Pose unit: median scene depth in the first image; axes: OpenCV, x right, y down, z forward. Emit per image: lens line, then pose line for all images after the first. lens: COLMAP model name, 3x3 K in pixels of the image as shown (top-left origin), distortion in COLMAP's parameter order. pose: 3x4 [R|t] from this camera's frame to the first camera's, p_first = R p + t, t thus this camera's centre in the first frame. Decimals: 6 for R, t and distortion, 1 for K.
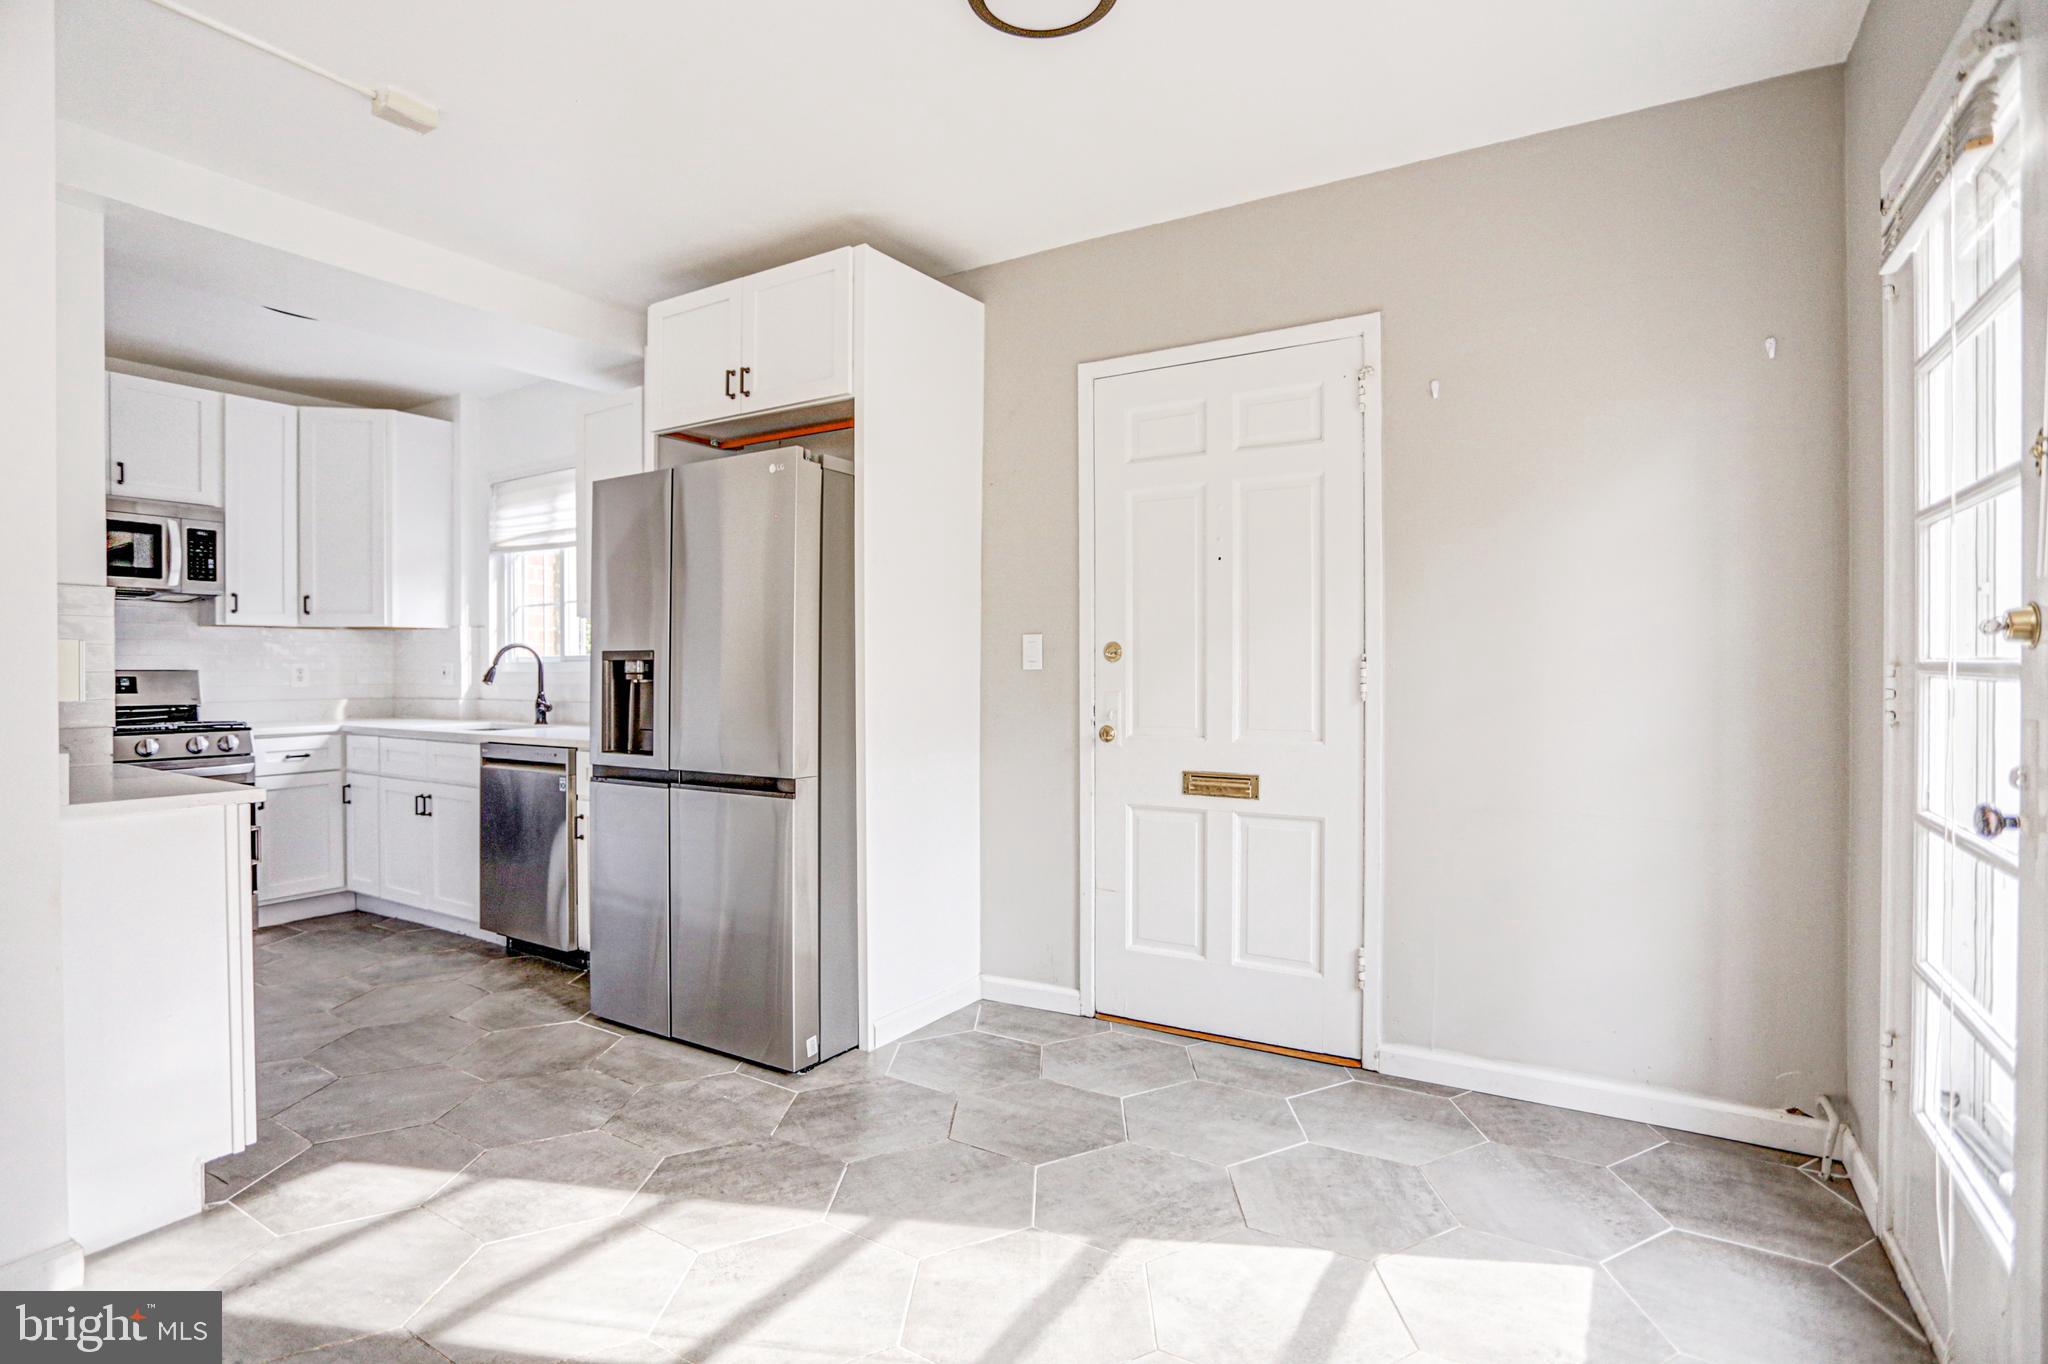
lens RADIAL K [[1018.1, 0, 1023.0], [0, 1018.1, 671.7], [0, 0, 1]] dist [-0.066870, 0.032758]
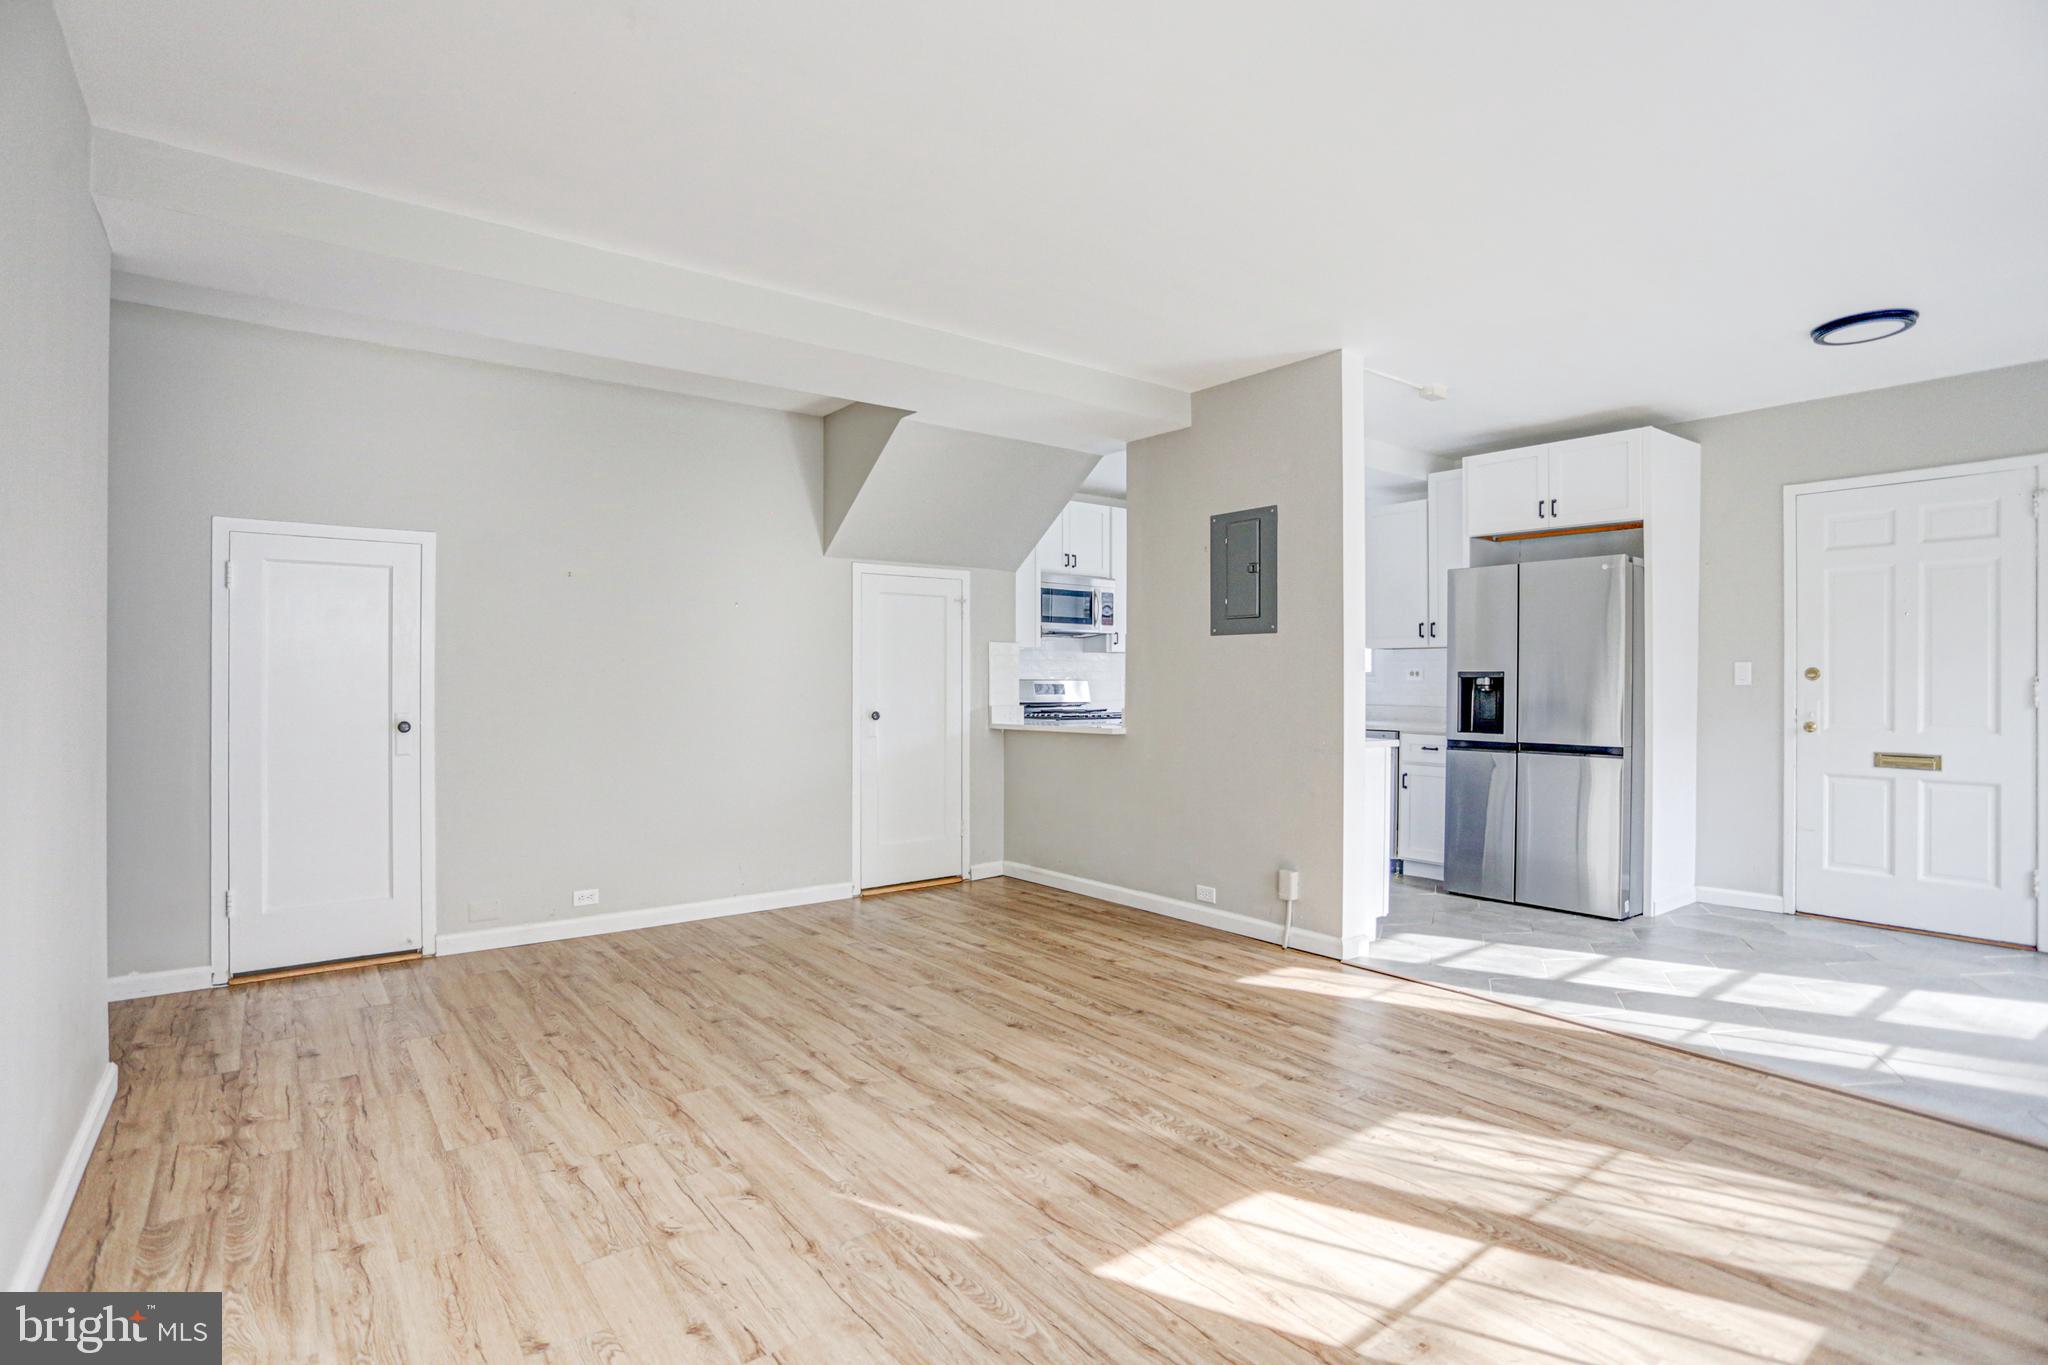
lens RADIAL K [[1018.1, 0, 1023.0], [0, 1018.1, 672.2], [0, 0, 1]] dist [-0.066870, 0.032758]
pose [[0.933928, 0.004999, -0.357426, -0.490339], [-0.009061, 0.999912, -0.009693, 0.003498], [0.357346, 0.012291, 0.933891, -0.814537]]
